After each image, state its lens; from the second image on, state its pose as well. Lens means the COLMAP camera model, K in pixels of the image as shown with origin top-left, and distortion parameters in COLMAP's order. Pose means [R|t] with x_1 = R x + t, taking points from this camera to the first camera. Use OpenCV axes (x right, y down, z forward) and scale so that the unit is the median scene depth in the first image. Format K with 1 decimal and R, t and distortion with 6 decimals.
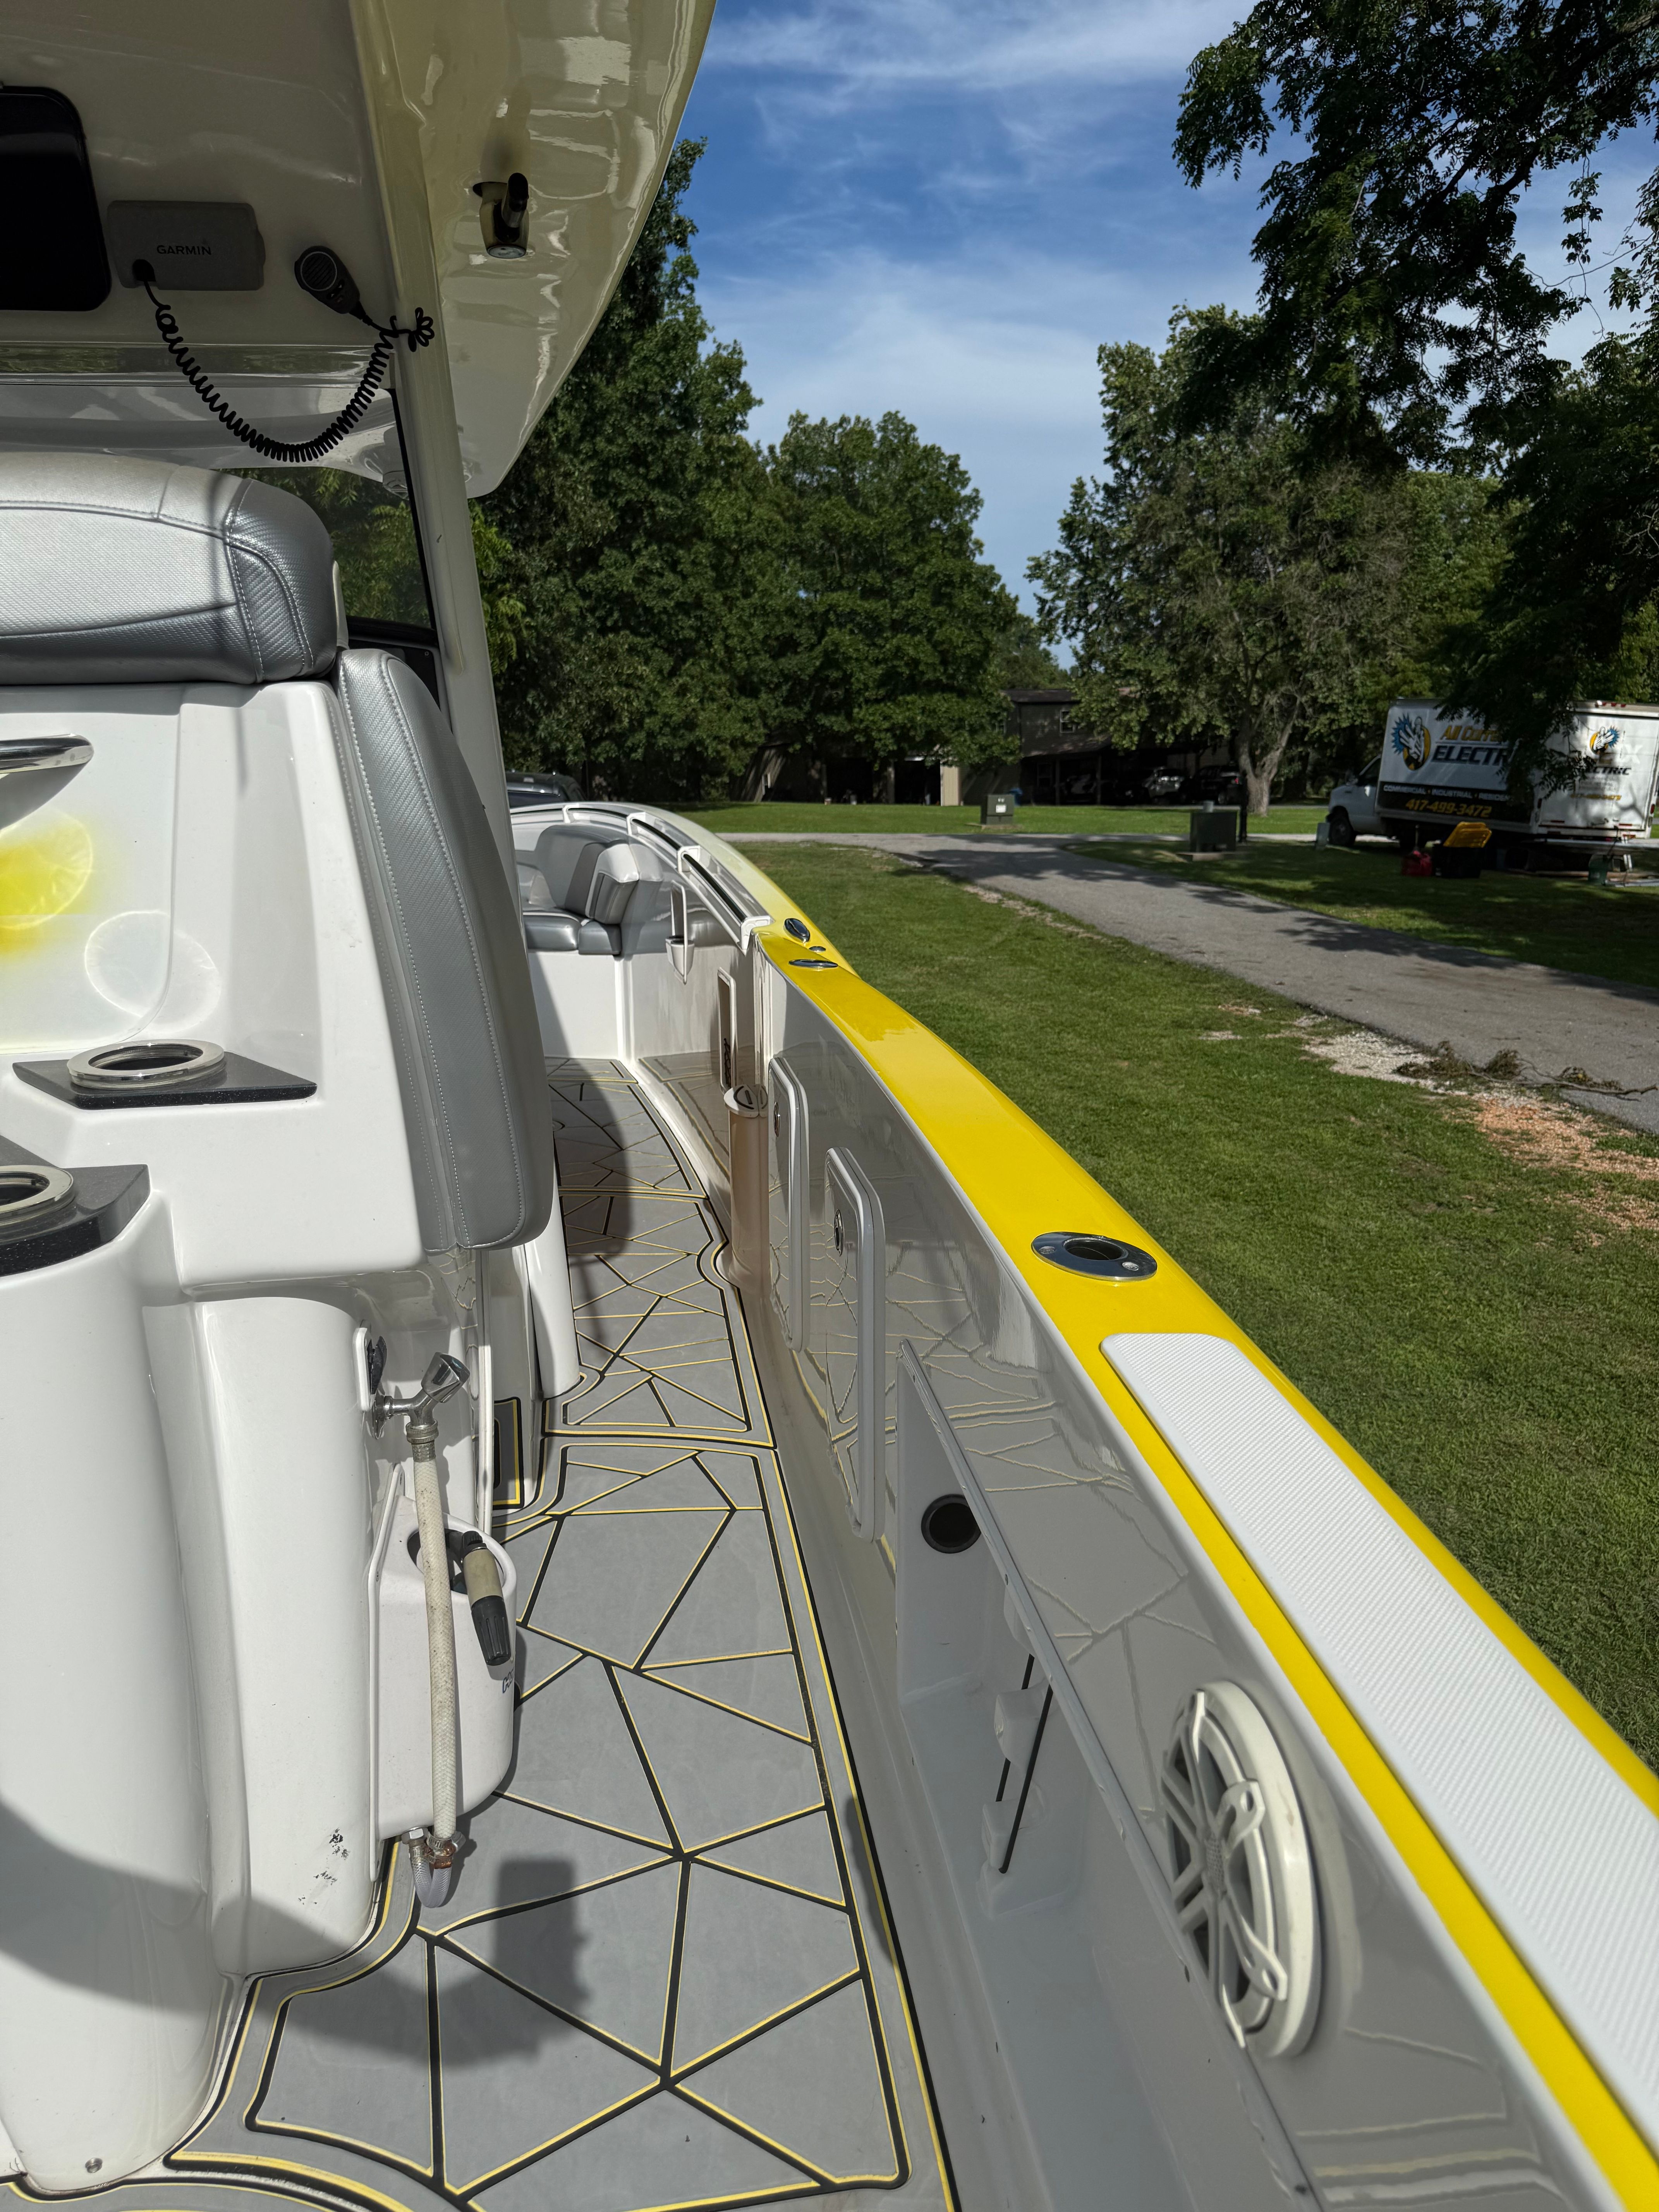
lens RADIAL K [[1601.9, 0, 800.9], [0, 1601.9, 1092.7], [0, 0, 1]] dist [0.028399, -0.036684]
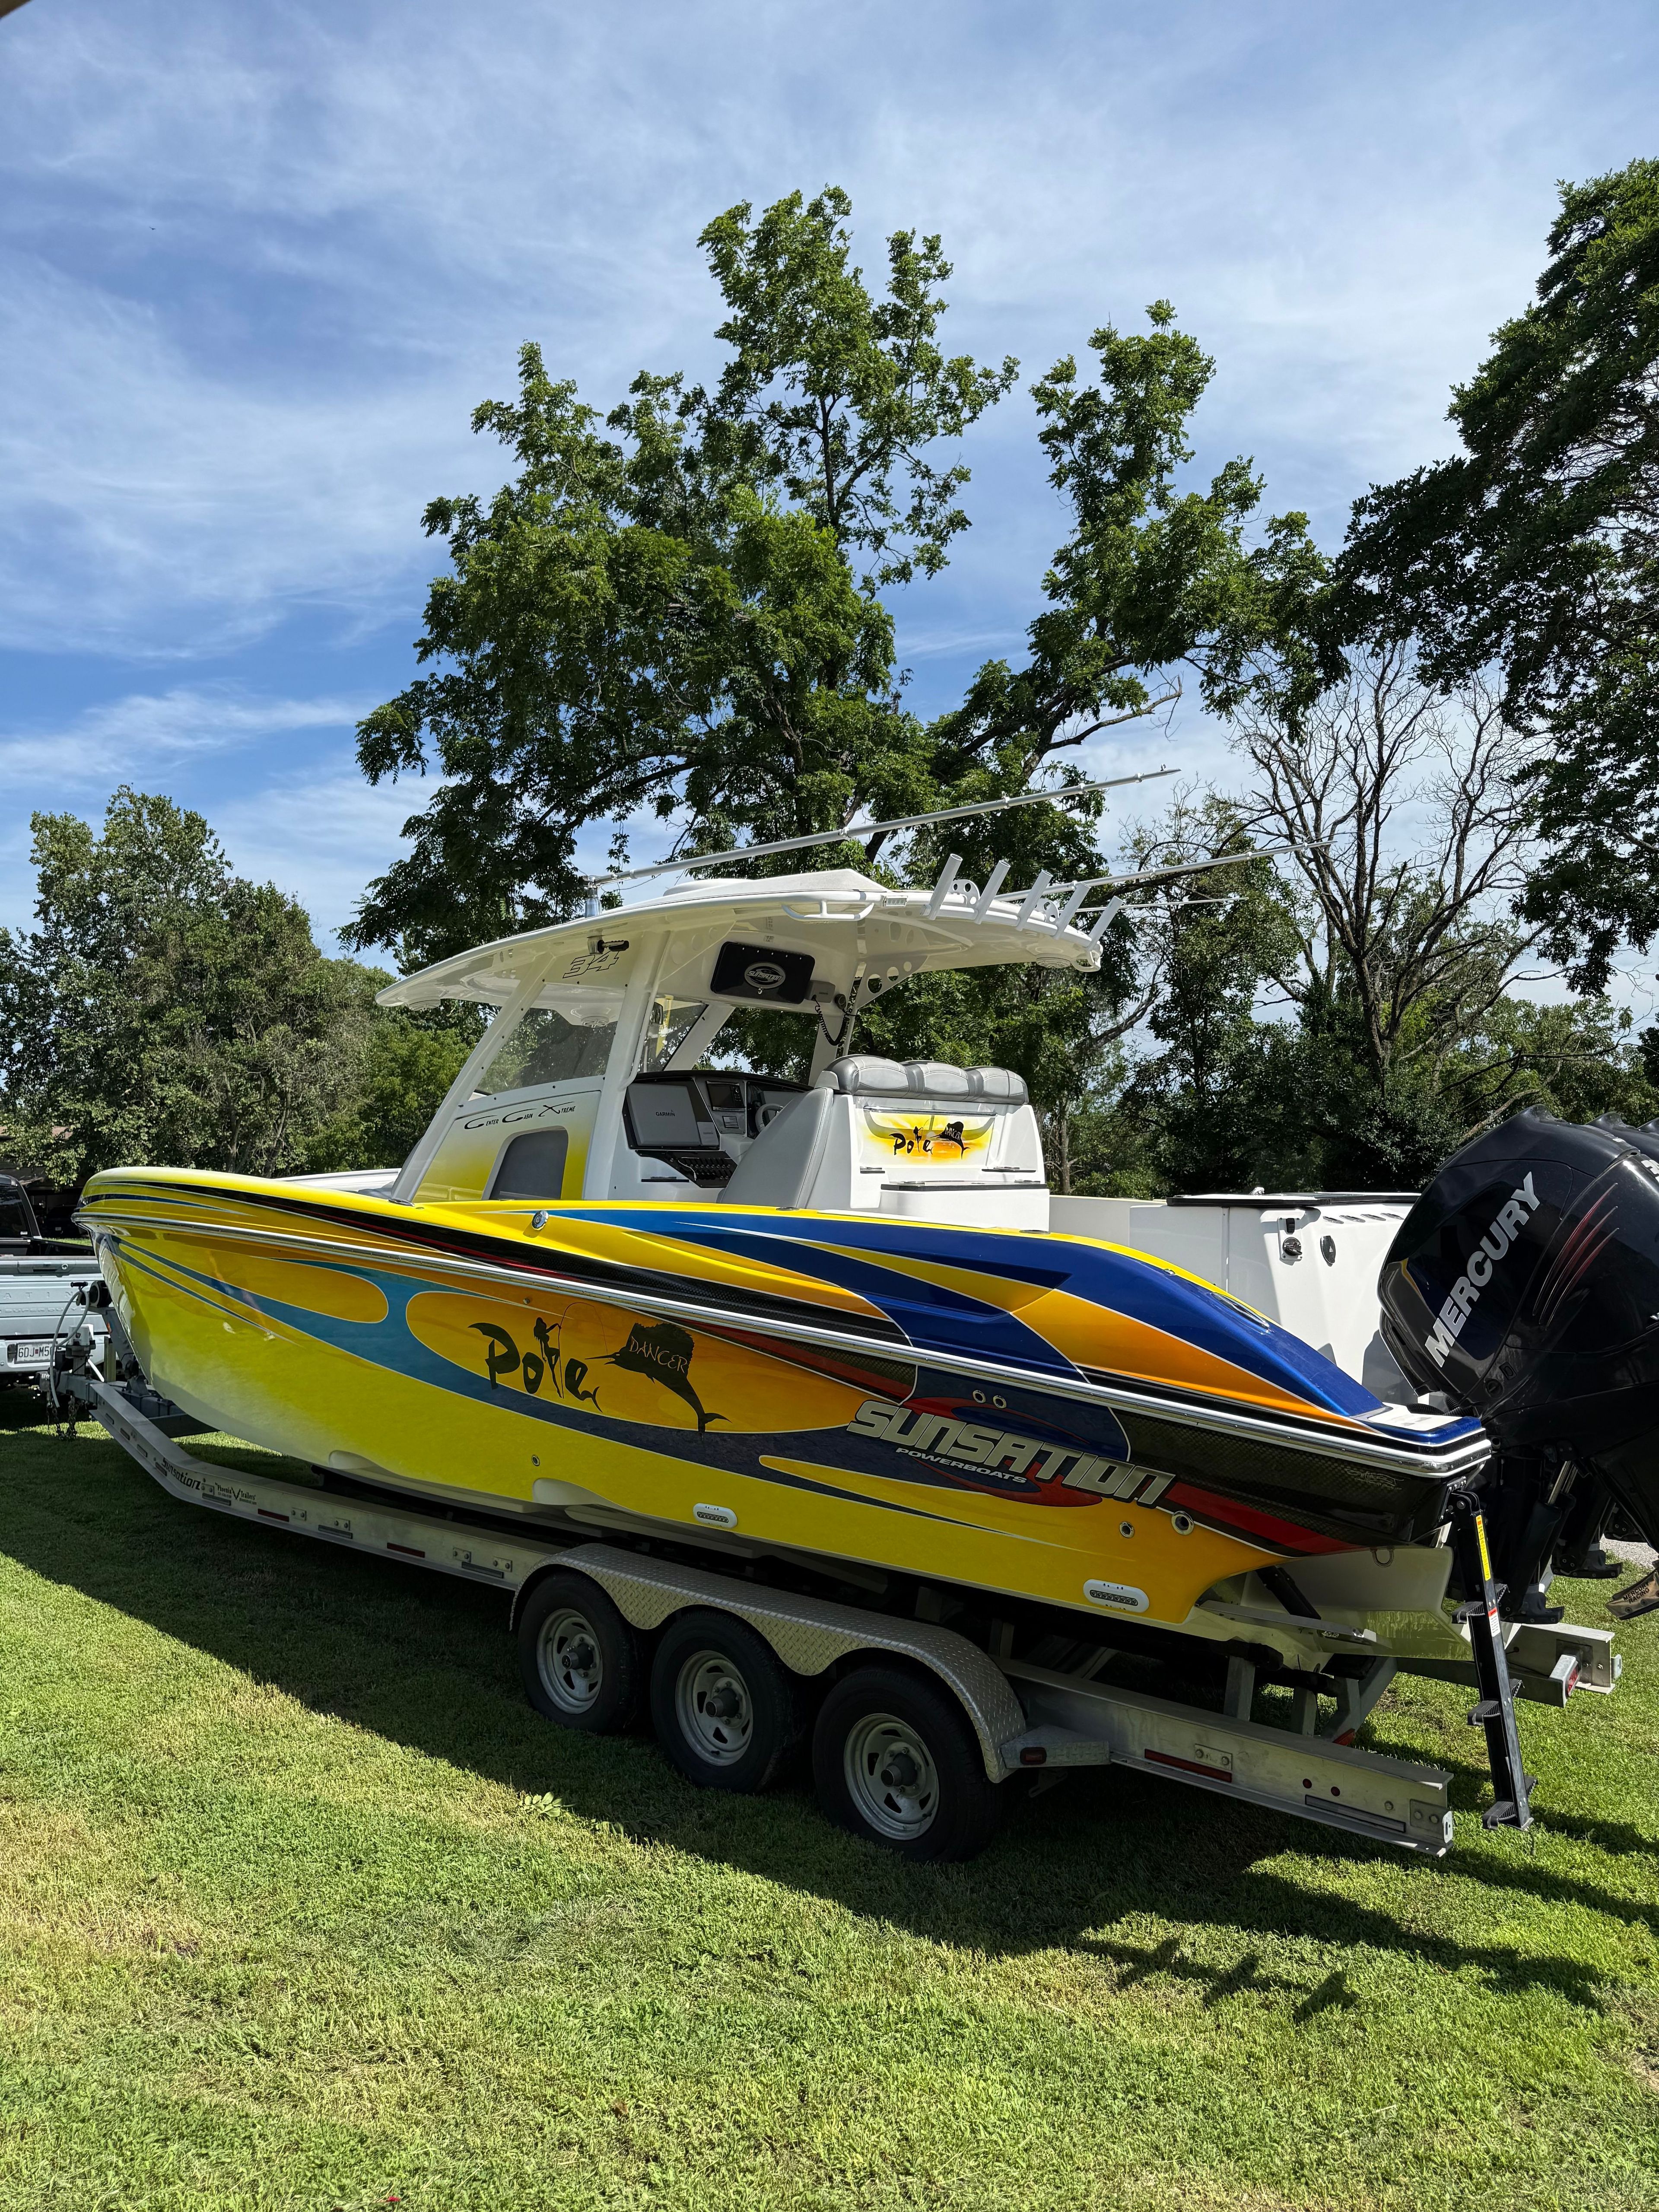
lens RADIAL K [[1540.2, 0, 836.4], [0, 1540.2, 1108.5], [0, 0, 1]] dist [0.055686, -0.043913]
pose [[0.759191, 0.045692, 0.649262, -0.106811], [0.125824, 0.968413, -0.215279, 0.021153], [-0.638590, 0.245131, 0.729461, -0.064044]]
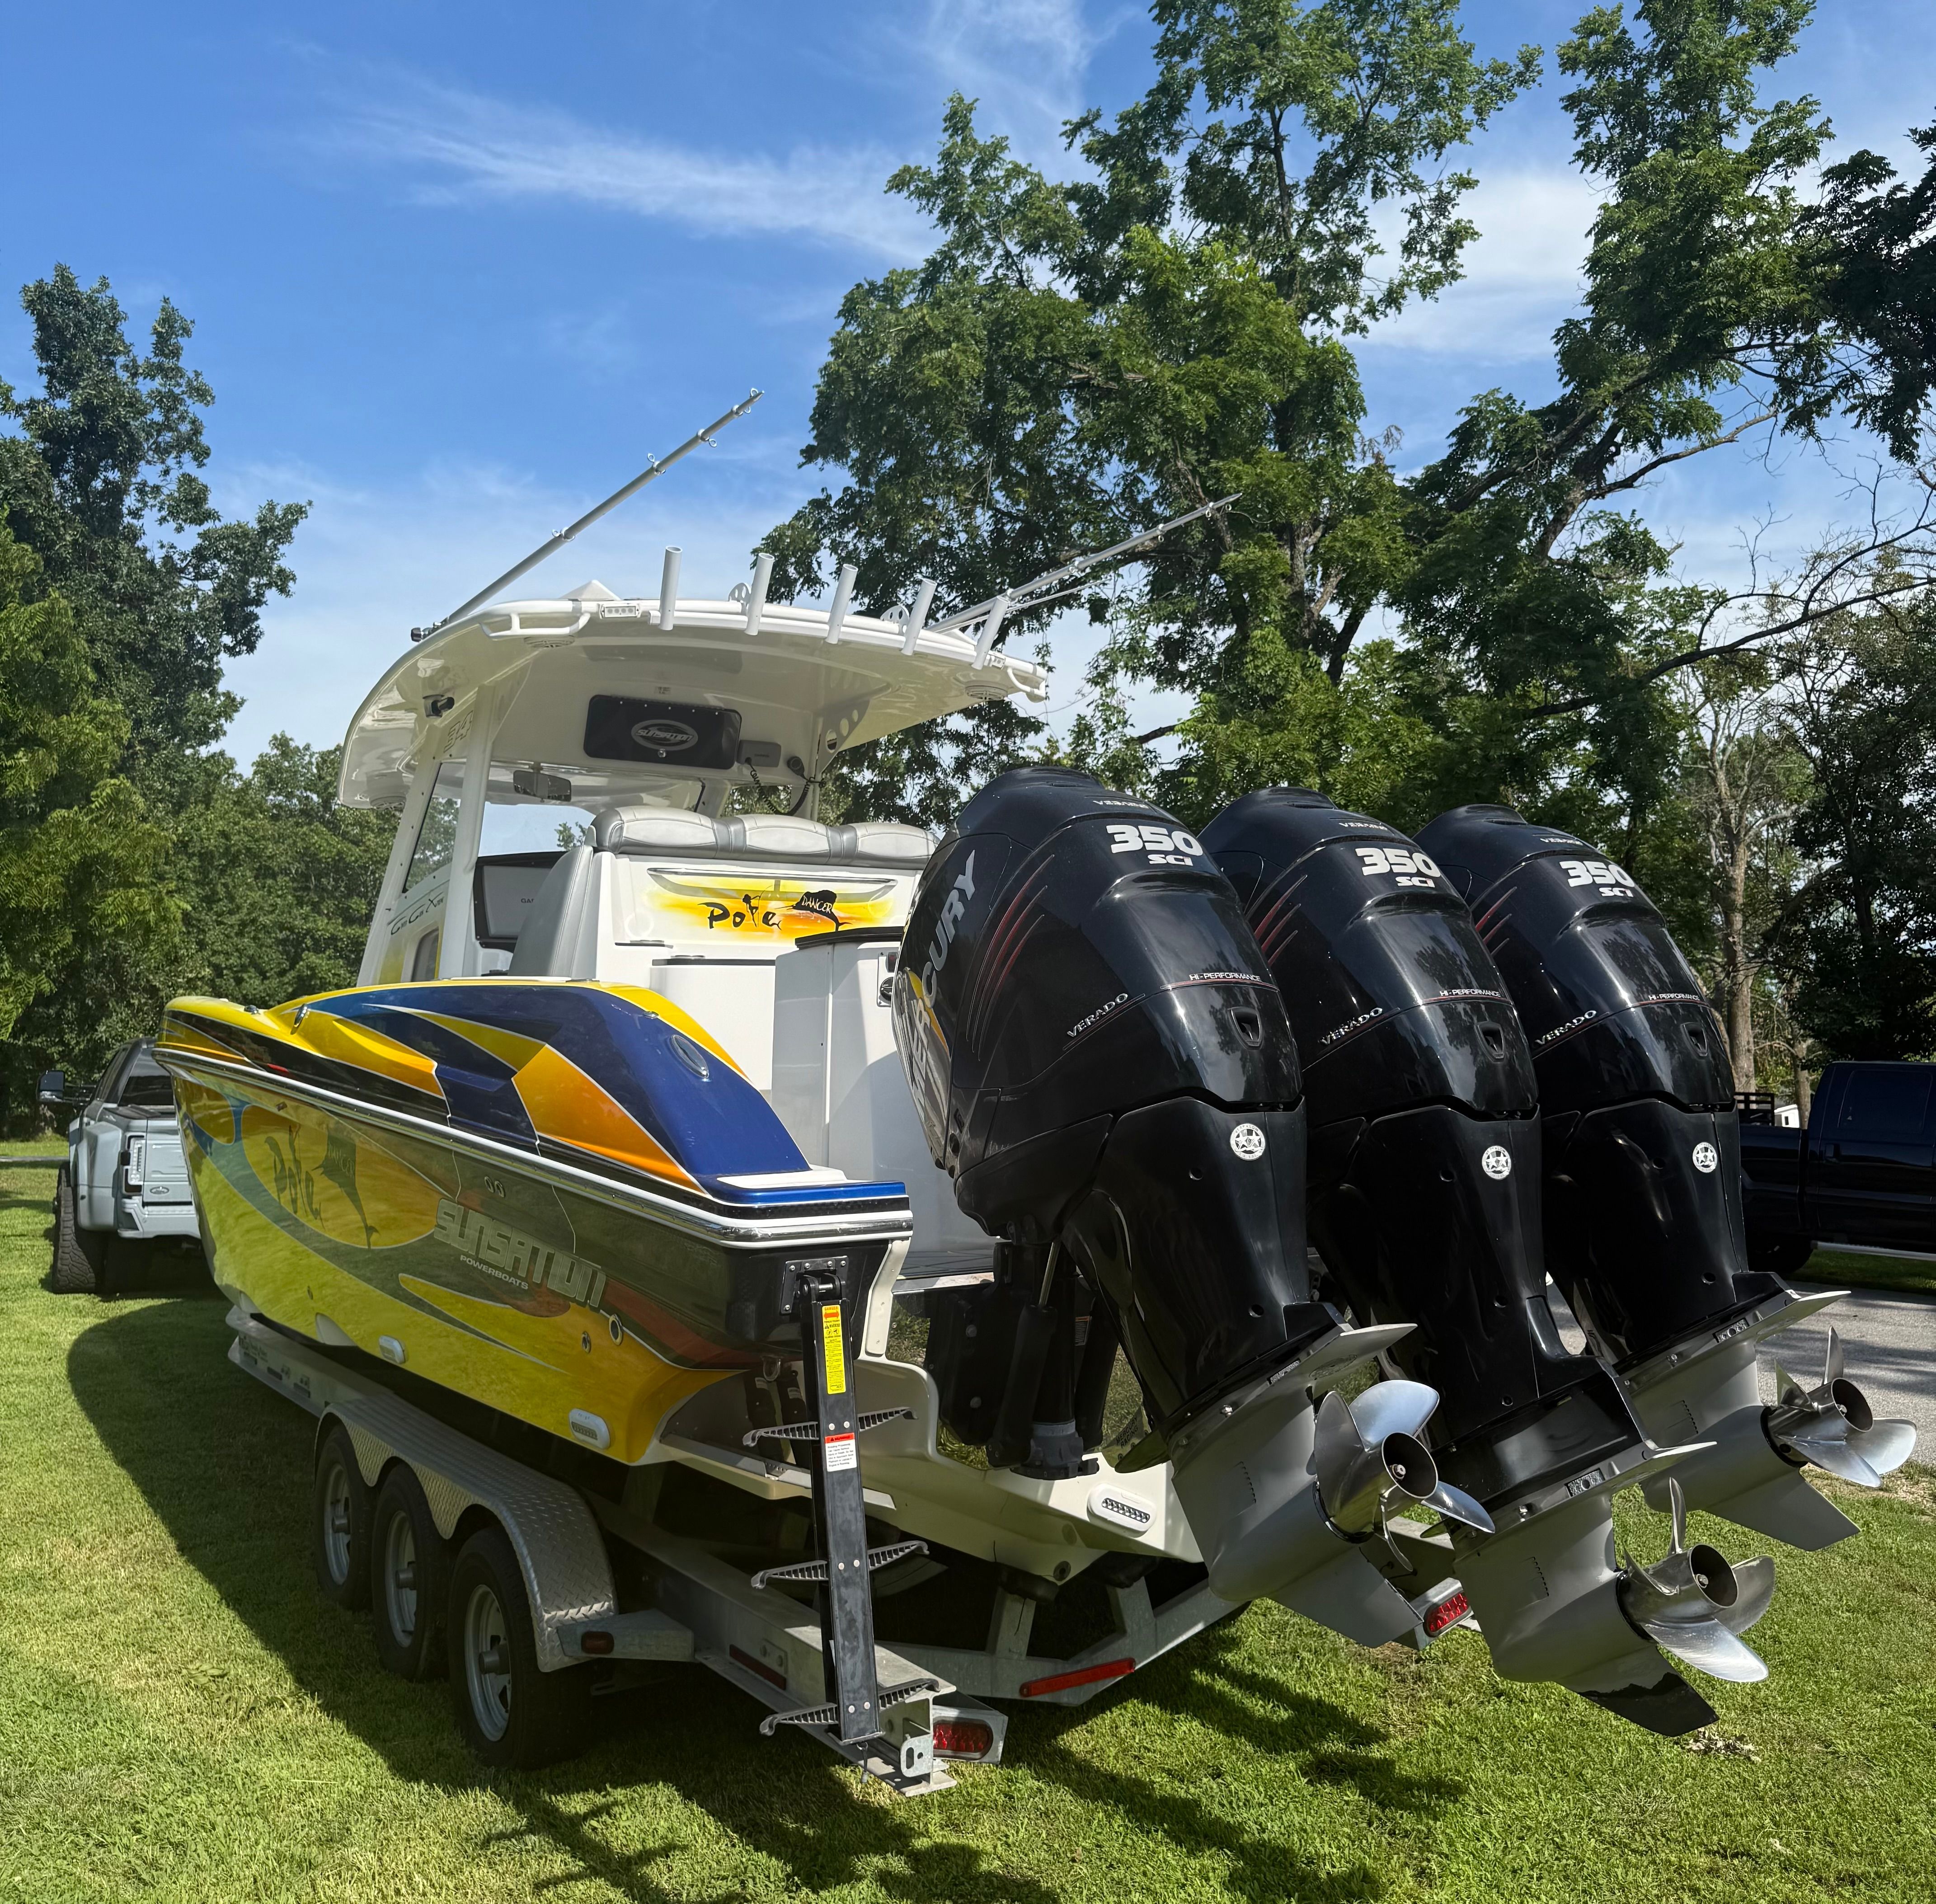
lens RADIAL K [[1807.7, 0, 981.6], [0, 1807.7, 931.9], [0, 0, 1]] dist [0.046213, 0.000000]
pose [[0.917211, 0.034729, 0.396886, -0.054529], [0.085378, 0.955915, -0.280957, 0.033730], [-0.389146, 0.291583, 0.873811, -0.086430]]
